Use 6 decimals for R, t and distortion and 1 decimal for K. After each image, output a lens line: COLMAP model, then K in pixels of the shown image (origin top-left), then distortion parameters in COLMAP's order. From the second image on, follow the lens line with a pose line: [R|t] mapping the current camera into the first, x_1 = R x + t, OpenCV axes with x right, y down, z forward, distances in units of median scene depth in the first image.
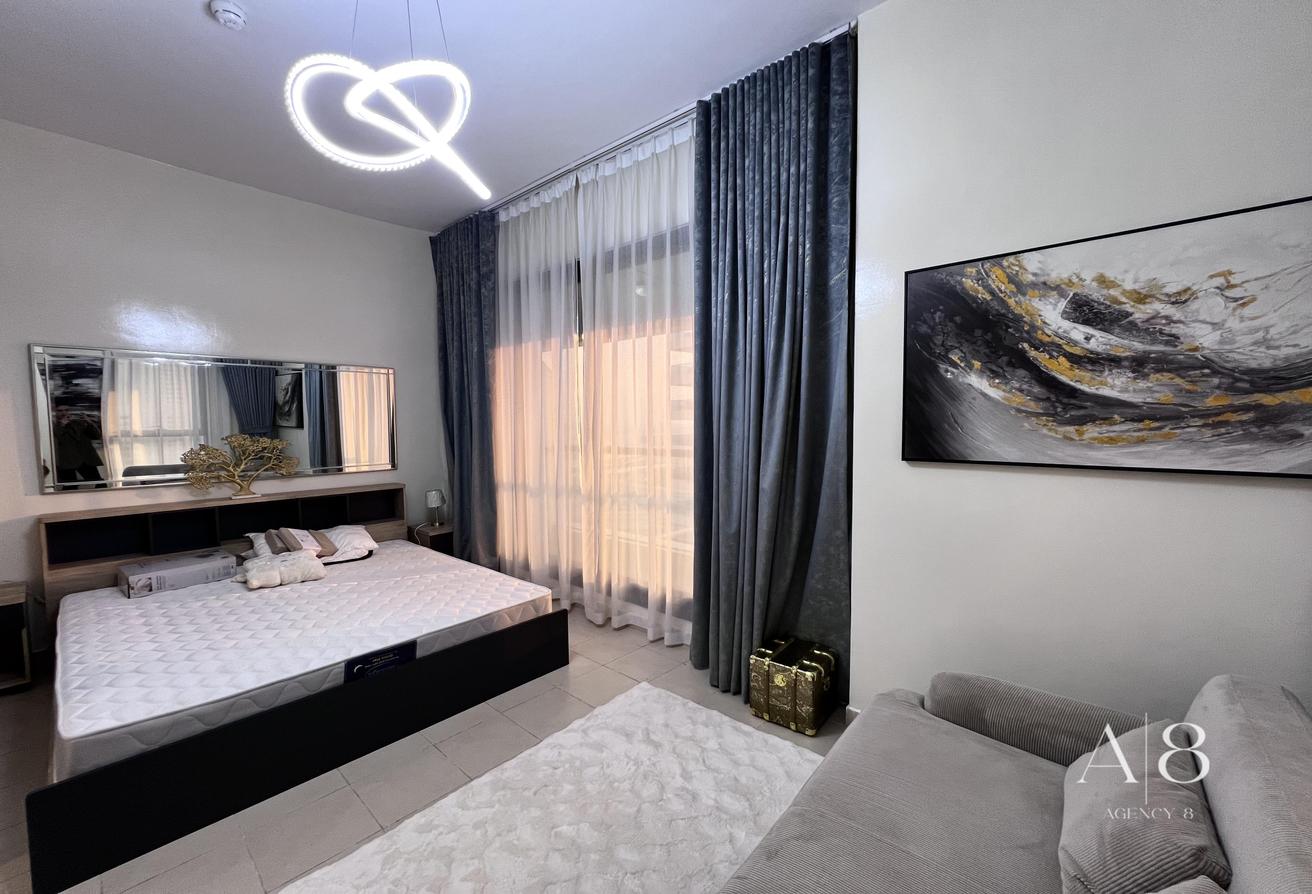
lens RADIAL K [[512.9, 0, 664.2], [0, 512.9, 462.8], [0, 0, 1]] dist [-0.003012, 0.000936]
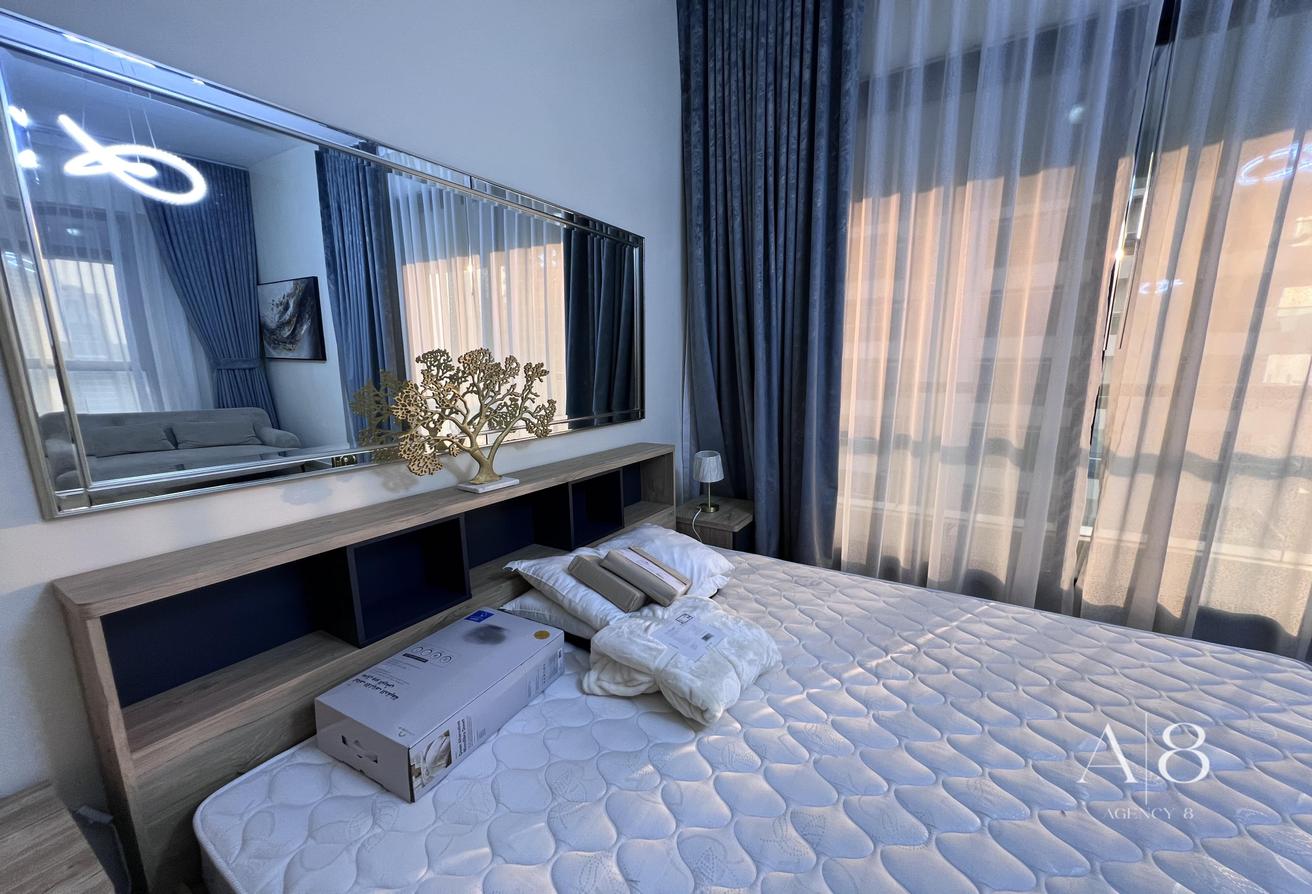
lens RADIAL K [[512.9, 0, 664.9], [0, 512.9, 481.0], [0, 0, 1]] dist [-0.003012, 0.000936]
pose [[0.988527, -0.026917, 0.148624, -0.635059], [0.008587, 0.992416, 0.122625, 0.009320], [-0.150797, -0.119942, 0.981262, 0.458758]]
